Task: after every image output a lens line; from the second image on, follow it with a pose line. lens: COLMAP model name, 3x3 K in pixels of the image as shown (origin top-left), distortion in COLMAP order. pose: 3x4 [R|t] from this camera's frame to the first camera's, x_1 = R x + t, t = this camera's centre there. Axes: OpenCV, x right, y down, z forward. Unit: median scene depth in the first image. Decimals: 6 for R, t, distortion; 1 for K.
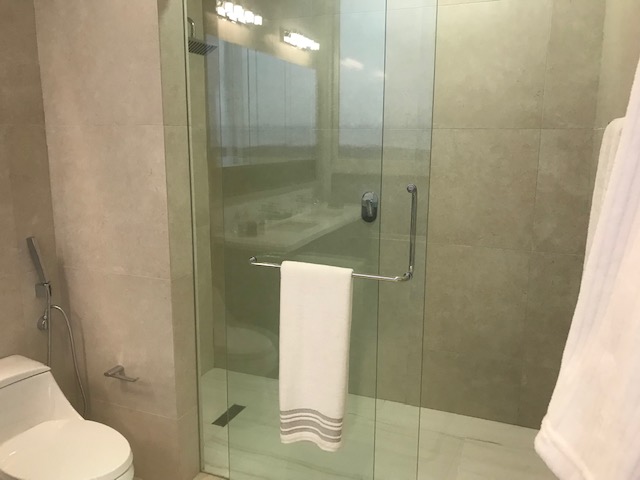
lens RADIAL K [[512.6, 0, 320.4], [0, 512.6, 223.5], [0, 0, 1]] dist [0.008898, -0.005200]
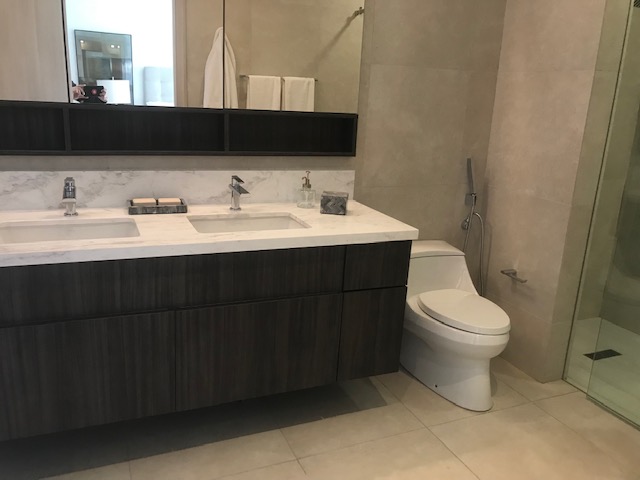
lens RADIAL K [[512.6, 0, 320.4], [0, 512.6, 223.5], [0, 0, 1]] dist [0.008898, -0.005200]
pose [[0.700902, 0.199991, -0.684645, 0.110759], [-0.165774, 0.979277, 0.116345, 0.102949], [0.693725, 0.031950, 0.719531, -0.225857]]
